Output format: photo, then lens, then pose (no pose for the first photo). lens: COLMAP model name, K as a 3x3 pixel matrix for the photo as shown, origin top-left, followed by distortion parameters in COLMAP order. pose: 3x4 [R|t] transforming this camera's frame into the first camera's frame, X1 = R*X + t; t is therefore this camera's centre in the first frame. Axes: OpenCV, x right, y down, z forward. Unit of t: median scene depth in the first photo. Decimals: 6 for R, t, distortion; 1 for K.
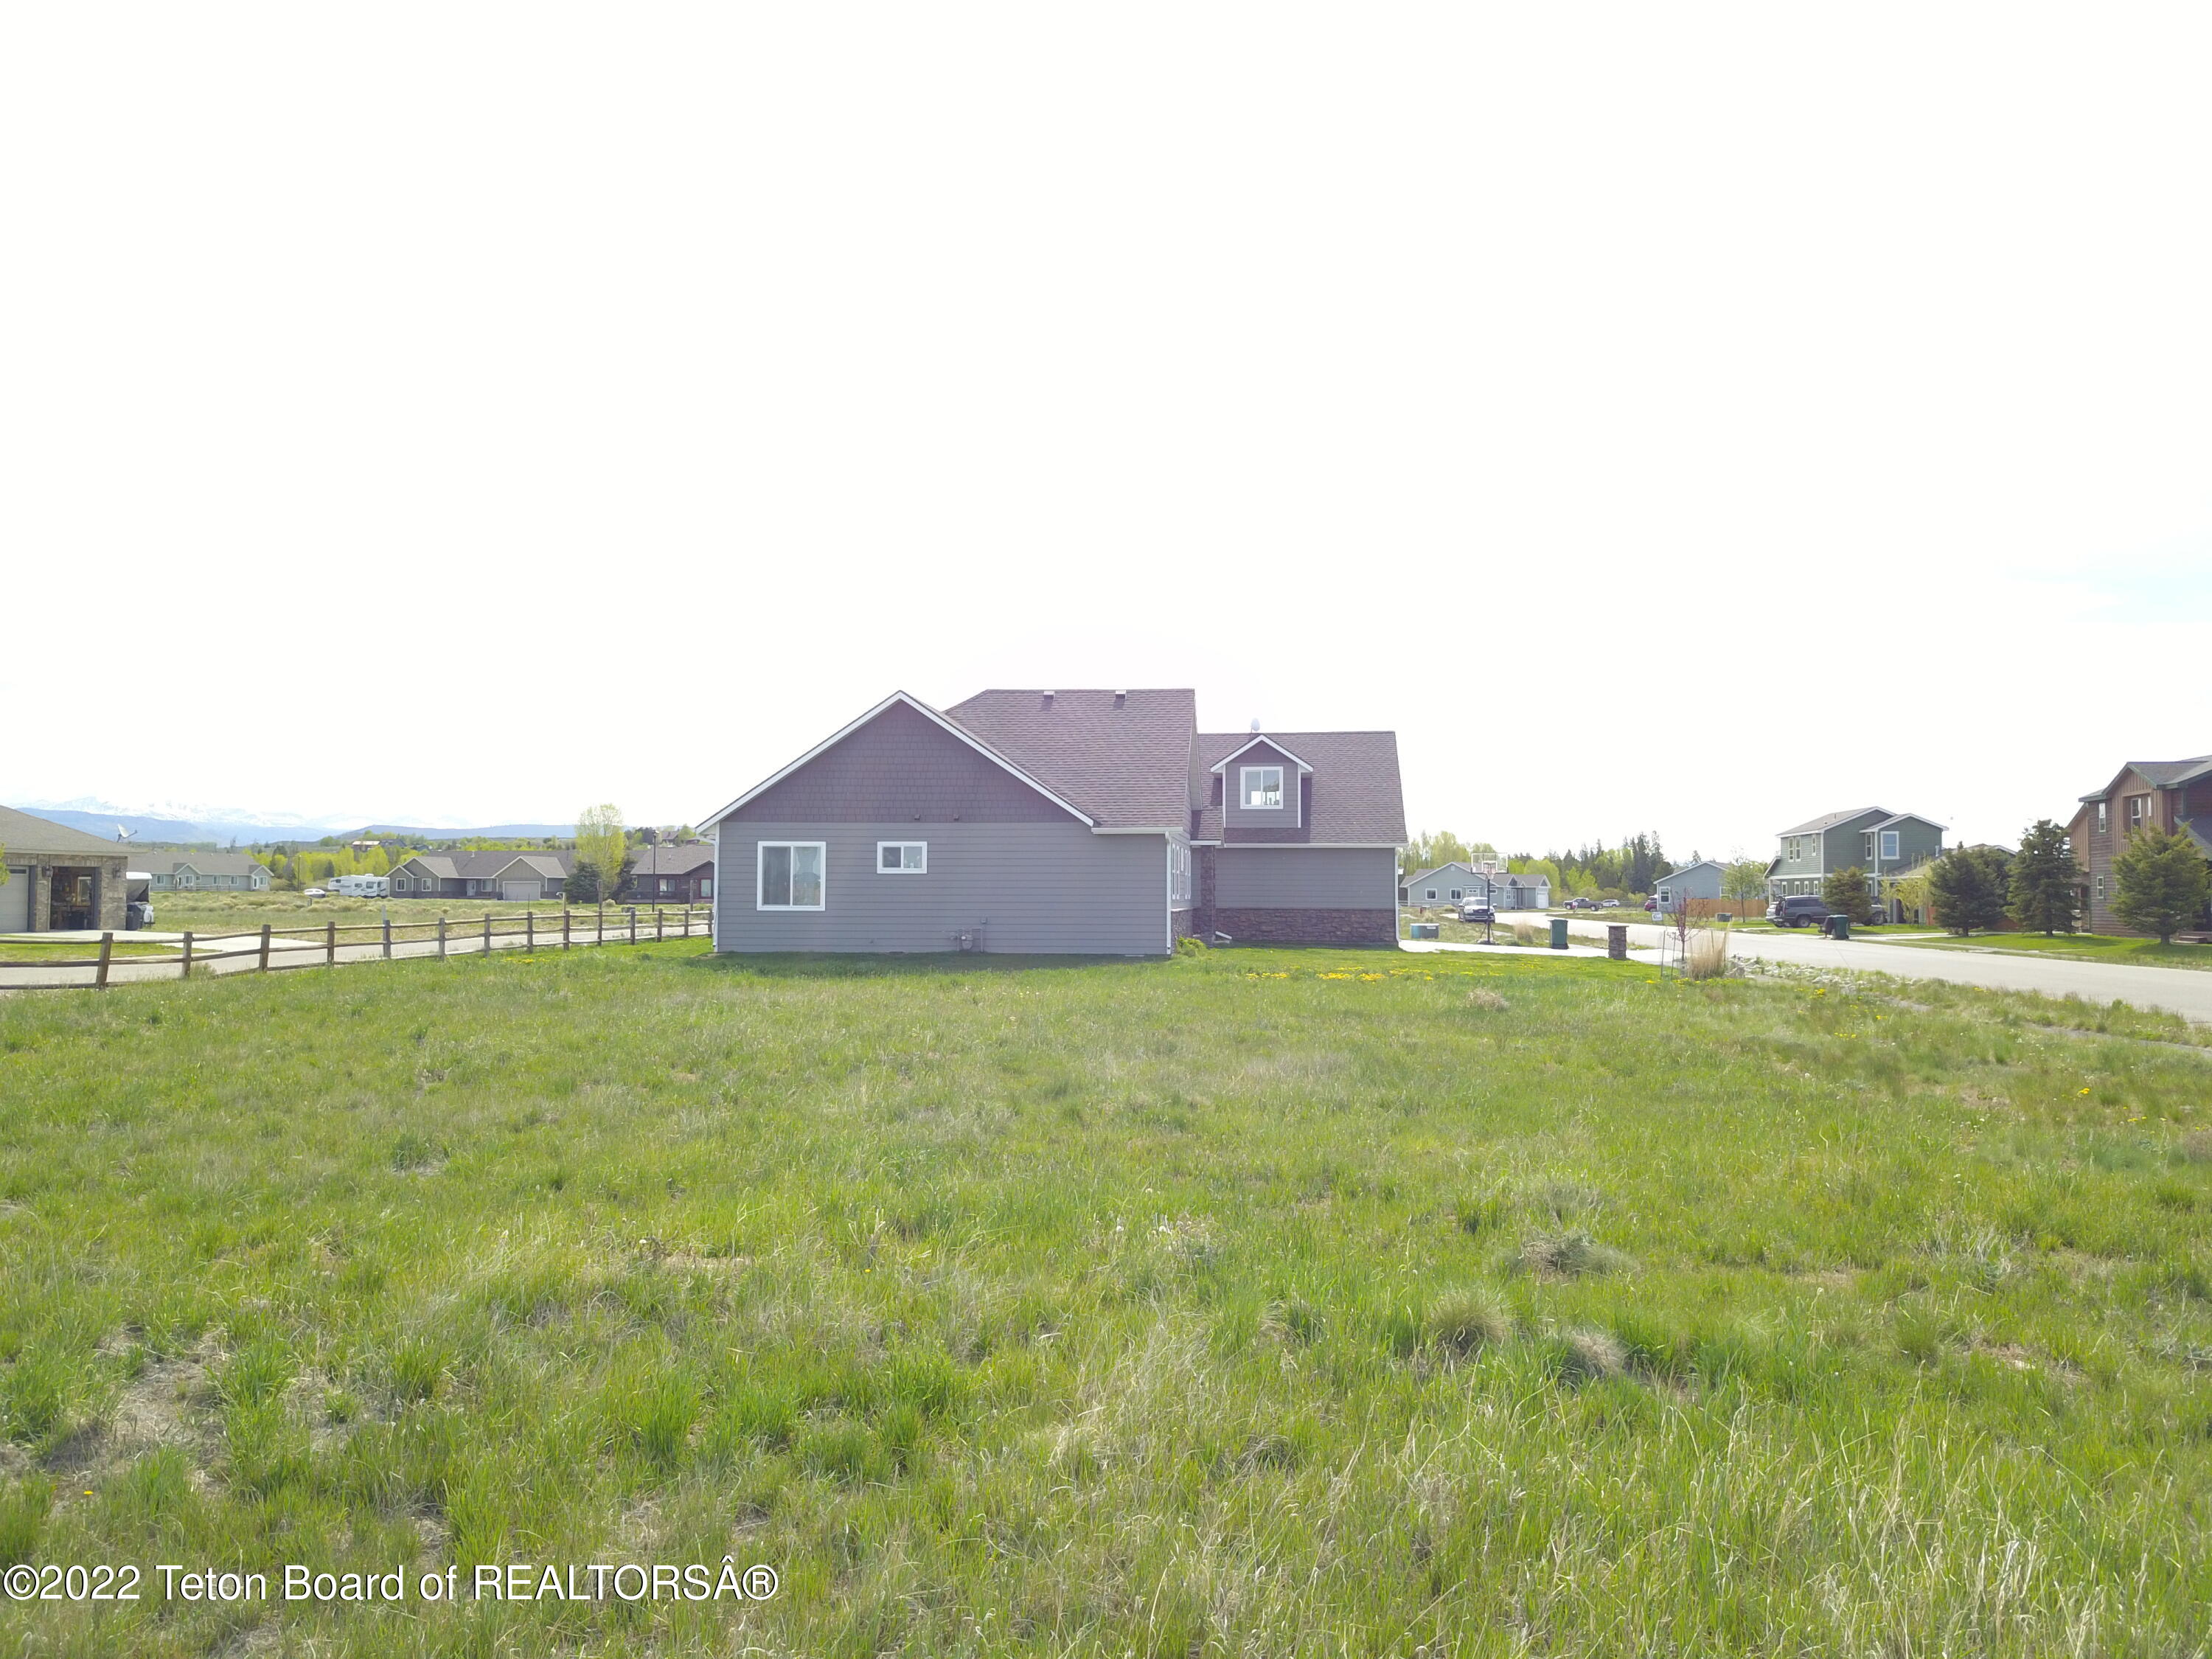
lens RADIAL K [[1699.7, 0, 1073.8], [0, 1699.7, 754.5], [0, 0, 1]] dist [0.011466, -0.000942]
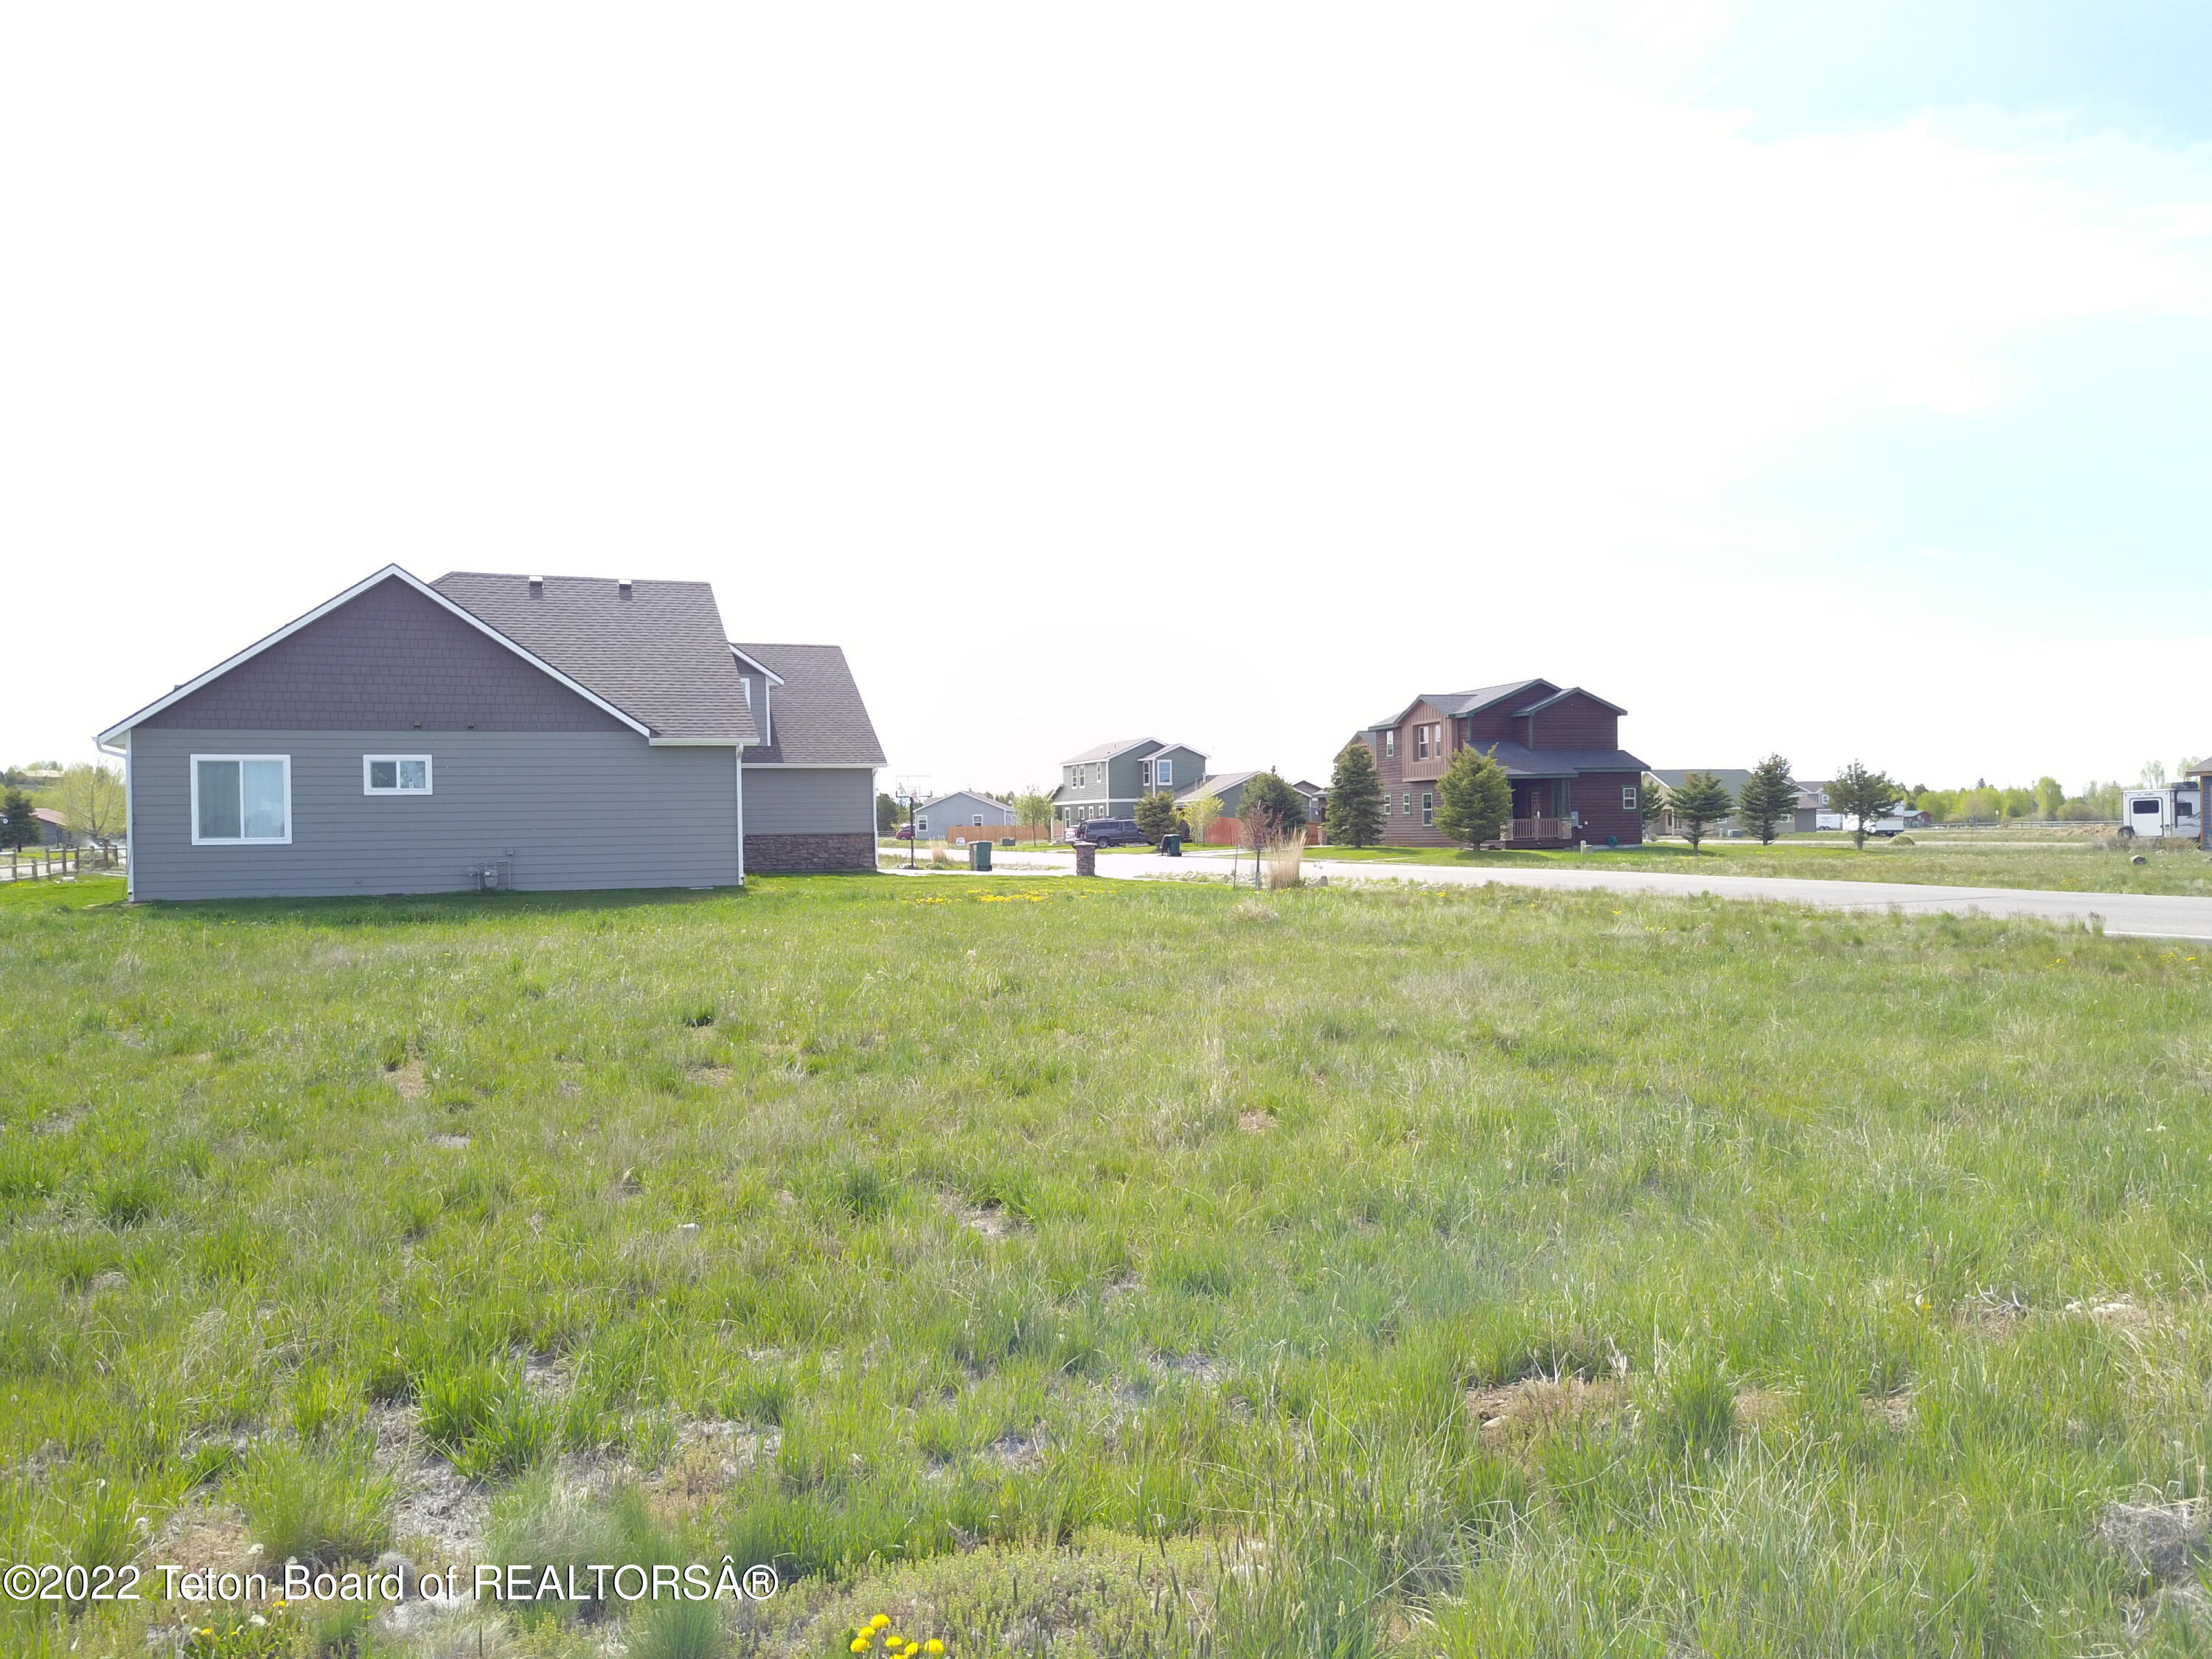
lens RADIAL K [[1699.7, 0, 1102.0], [0, 1699.7, 832.3], [0, 0, 1]] dist [0.011466, -0.000942]
pose [[0.903178, -0.019091, 0.428841, -0.101075], [-0.017528, 0.996537, 0.081279, 0.011737], [-0.428908, -0.080926, 0.899716, 0.098219]]
